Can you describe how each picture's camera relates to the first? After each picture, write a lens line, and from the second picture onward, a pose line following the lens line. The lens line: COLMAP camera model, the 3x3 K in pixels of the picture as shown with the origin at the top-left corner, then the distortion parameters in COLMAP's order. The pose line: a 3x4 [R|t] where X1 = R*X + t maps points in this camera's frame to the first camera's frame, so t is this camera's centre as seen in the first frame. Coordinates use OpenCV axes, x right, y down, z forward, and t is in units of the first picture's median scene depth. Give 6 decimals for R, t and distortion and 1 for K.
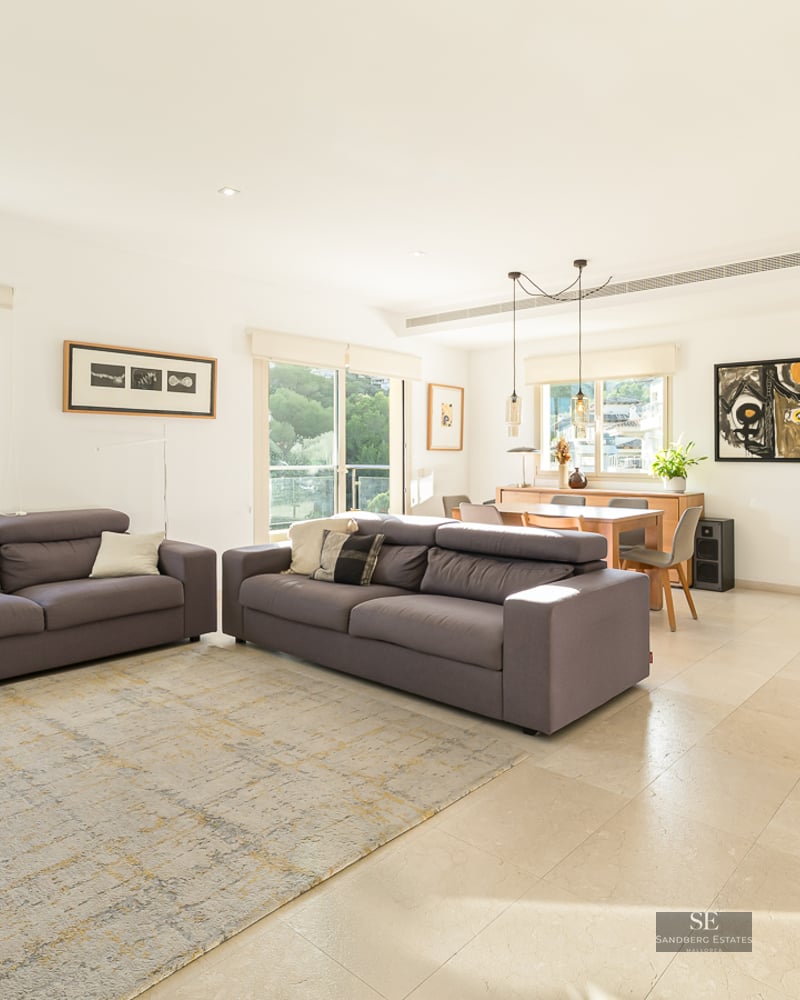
lens RADIAL K [[684.7, 0, 398.5], [0, 684.7, 453.0], [0, 0, 1]] dist [0.002439, 0.001988]
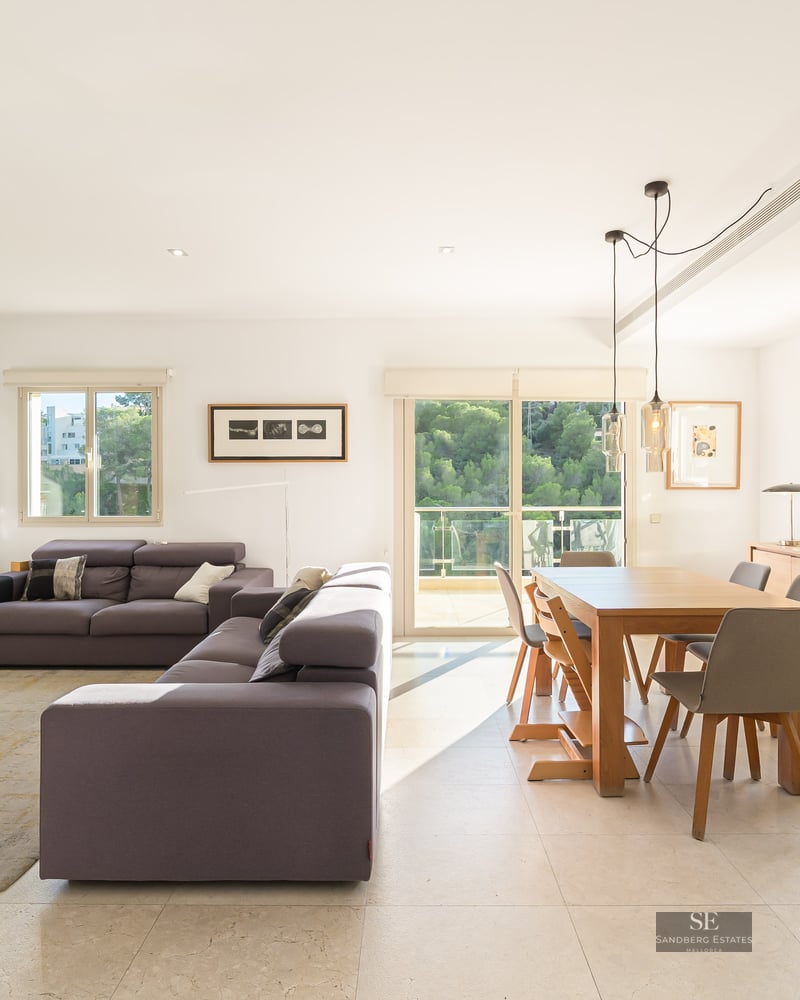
lens RADIAL K [[637.3, 0, 398.7], [0, 637.3, 485.1], [0, 0, 1]] dist [-0.001518, -0.000294]
pose [[0.666777, -0.010397, -0.745184, 0.535876], [0.005928, 0.999945, -0.008648, -0.006325], [0.745233, 0.001349, 0.666802, 0.440071]]
